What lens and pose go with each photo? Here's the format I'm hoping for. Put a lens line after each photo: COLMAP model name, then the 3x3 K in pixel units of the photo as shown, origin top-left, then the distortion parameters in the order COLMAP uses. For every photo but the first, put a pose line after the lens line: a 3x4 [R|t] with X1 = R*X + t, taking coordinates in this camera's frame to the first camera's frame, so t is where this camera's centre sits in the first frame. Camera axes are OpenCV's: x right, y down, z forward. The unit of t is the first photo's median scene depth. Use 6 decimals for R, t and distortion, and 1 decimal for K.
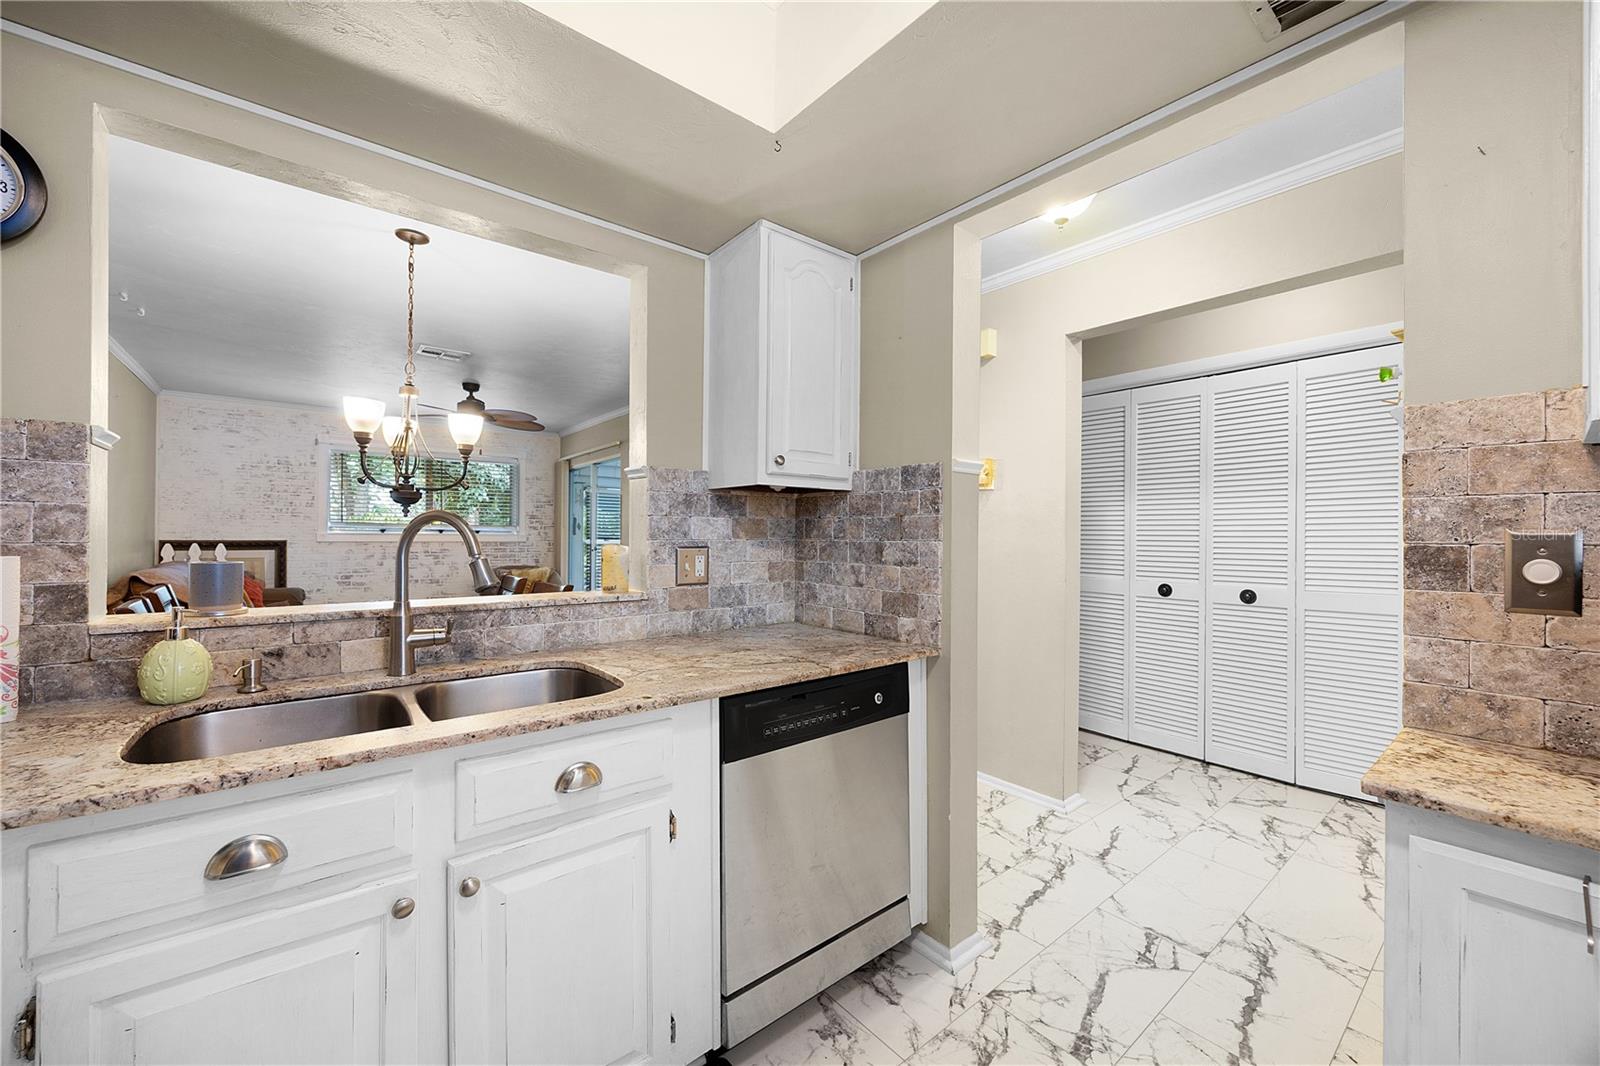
lens RADIAL K [[629.3, 0, 812.5], [0, 629.3, 534.3], [0, 0, 1]] dist [-0.006766, -0.000367]
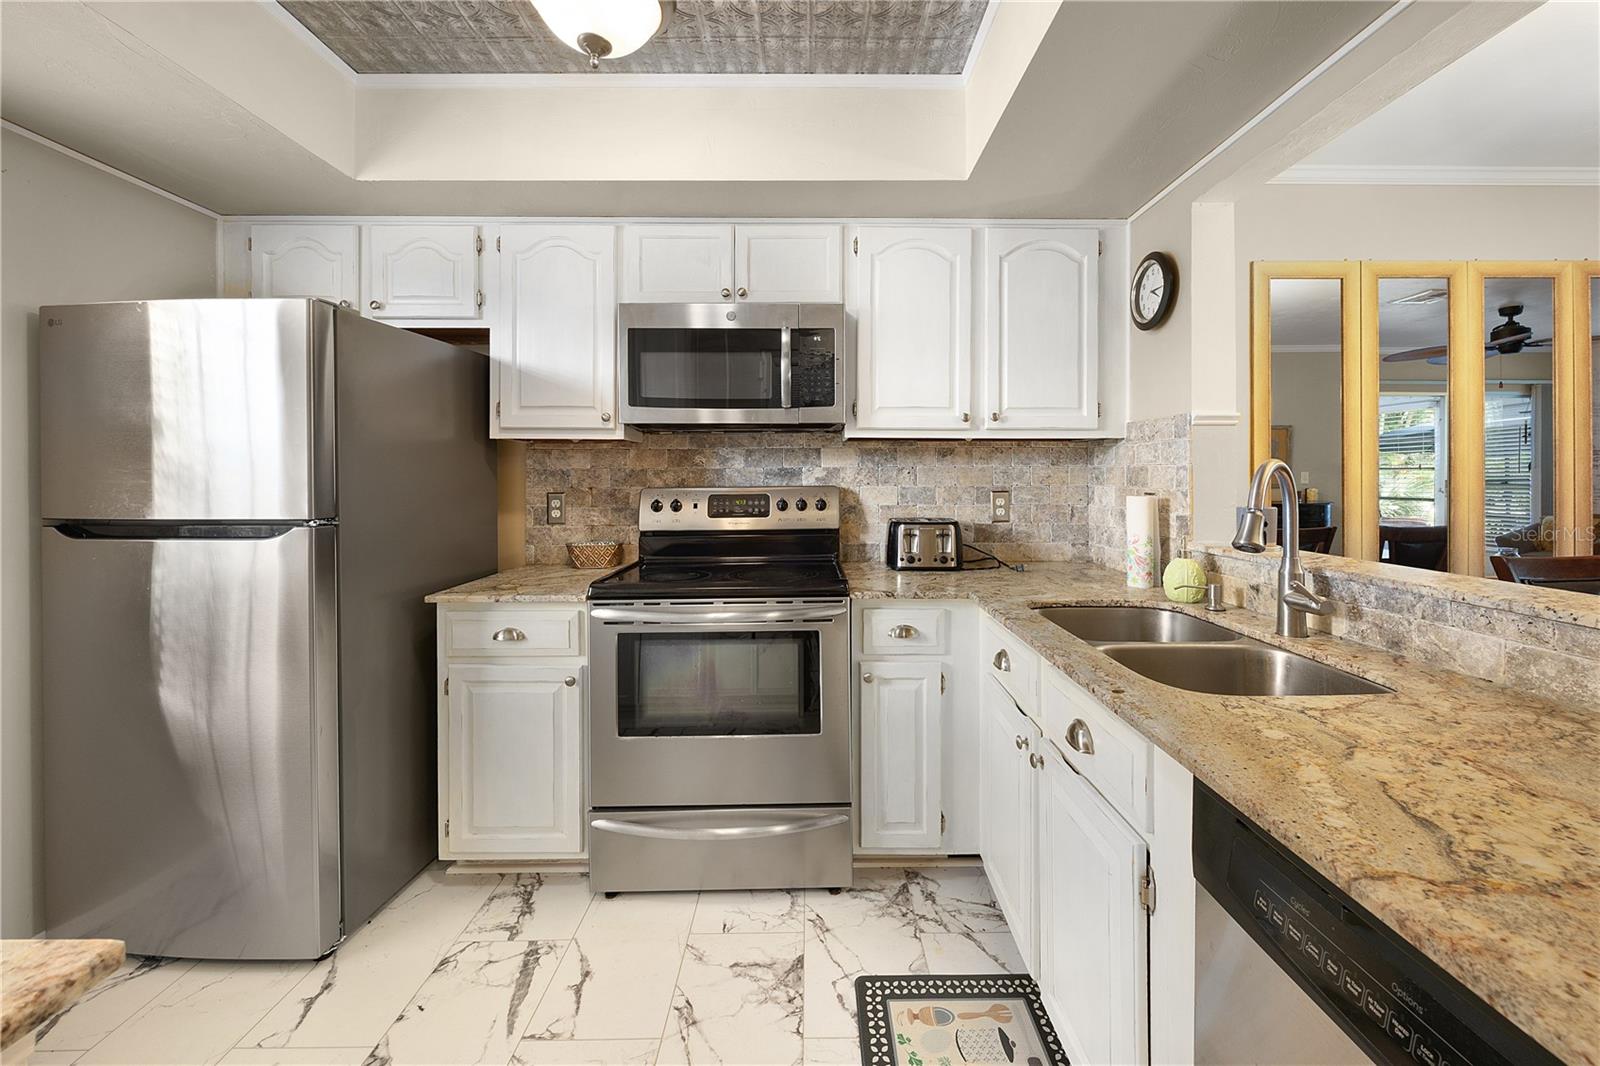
lens RADIAL K [[629.3, 0, 814.7], [0, 629.3, 478.7], [0, 0, 1]] dist [-0.006766, -0.000367]
pose [[-0.636257, -0.001409, -0.771476, 0.360772], [-0.000294, 0.999999, -0.001583, -0.006098], [0.771477, -0.000780, -0.636256, 0.727227]]
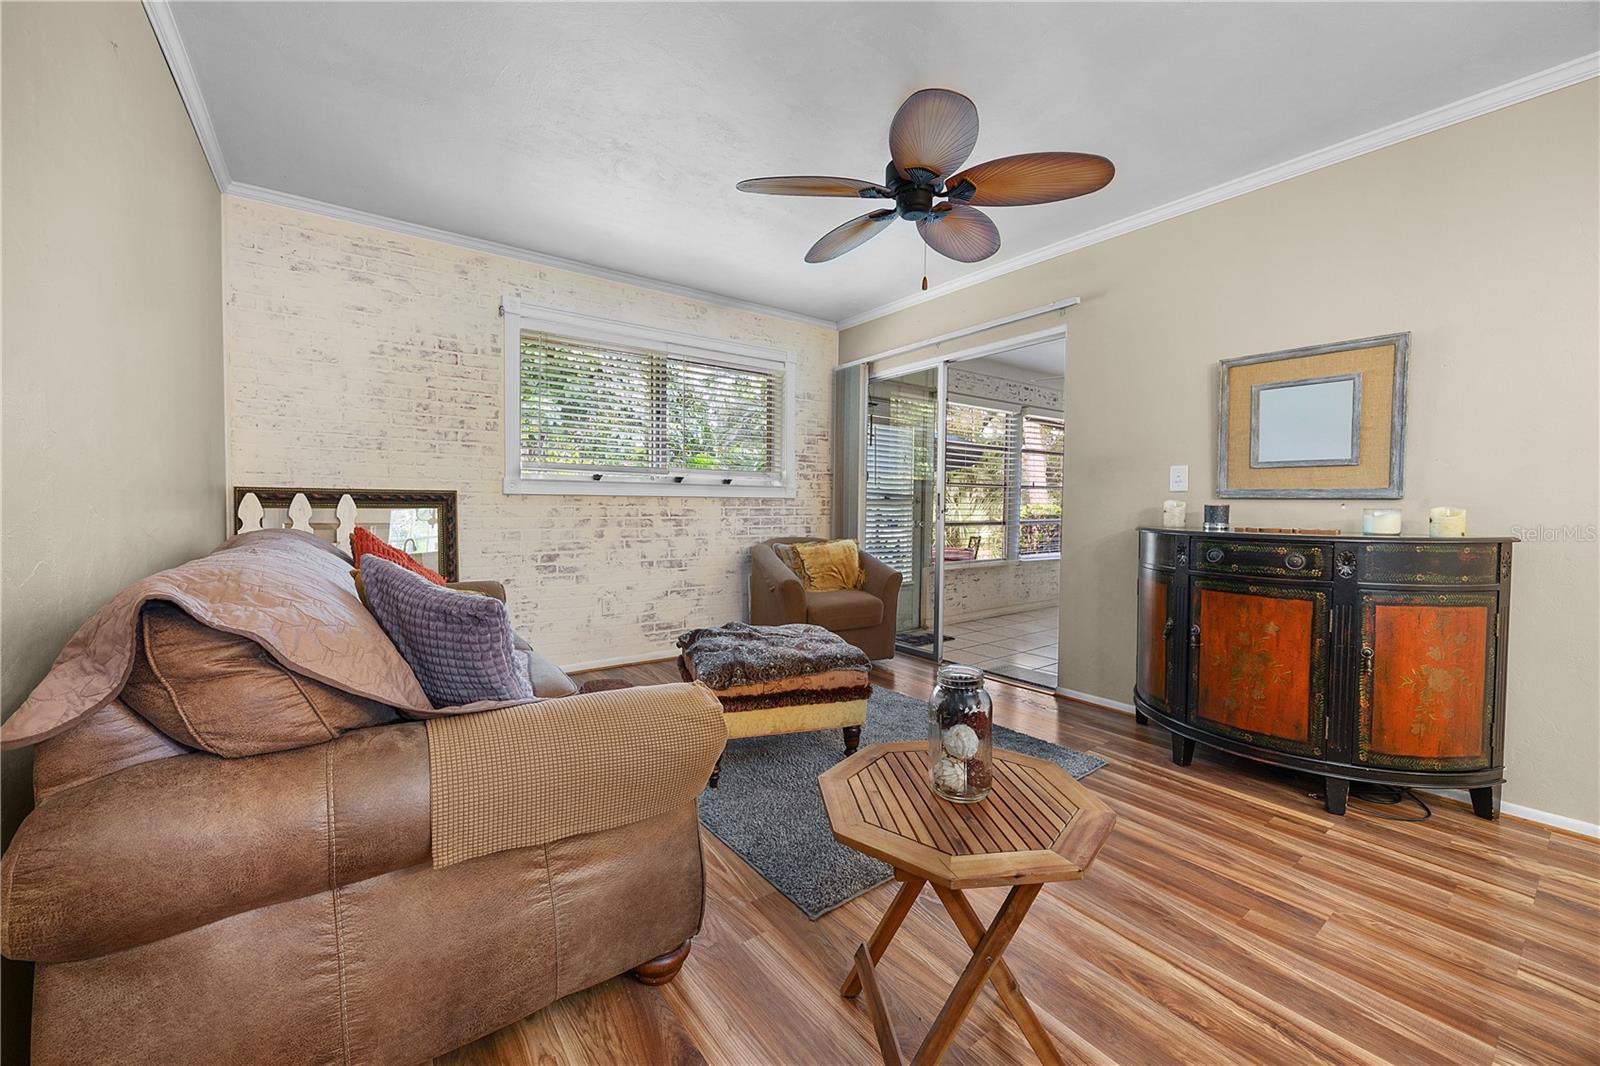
lens RADIAL K [[629.3, 0, 806.5], [0, 629.3, 523.0], [0, 0, 1]] dist [-0.006766, -0.000367]
pose [[0.998303, 0.003666, -0.058113, -1.447264], [-0.001772, 0.999466, 0.032616, 0.054788], [0.058201, -0.032458, 0.997777, 1.360537]]
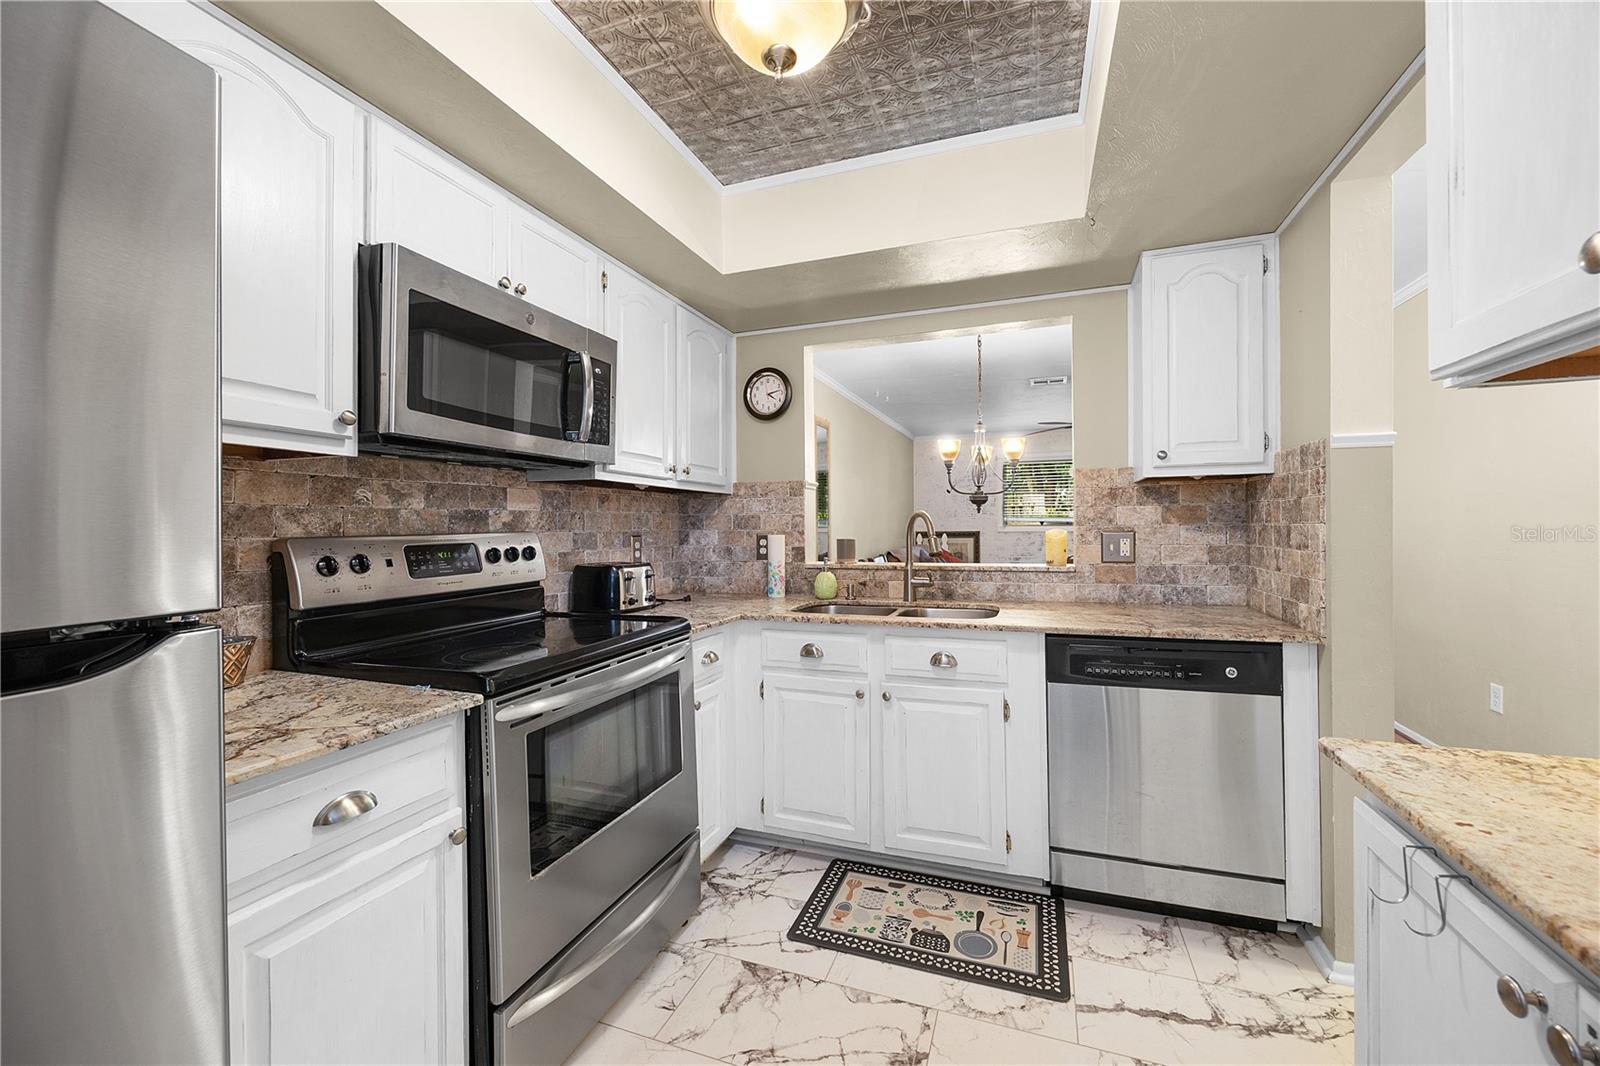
lens RADIAL K [[629.3, 0, 807.3], [0, 629.3, 528.1], [0, 0, 1]] dist [-0.006766, -0.000367]
pose [[0.499286, -0.010347, -0.866375, 0.545175], [0.014104, 0.999893, -0.003813, 0.009697], [0.866322, -0.010315, 0.499379, -0.118695]]
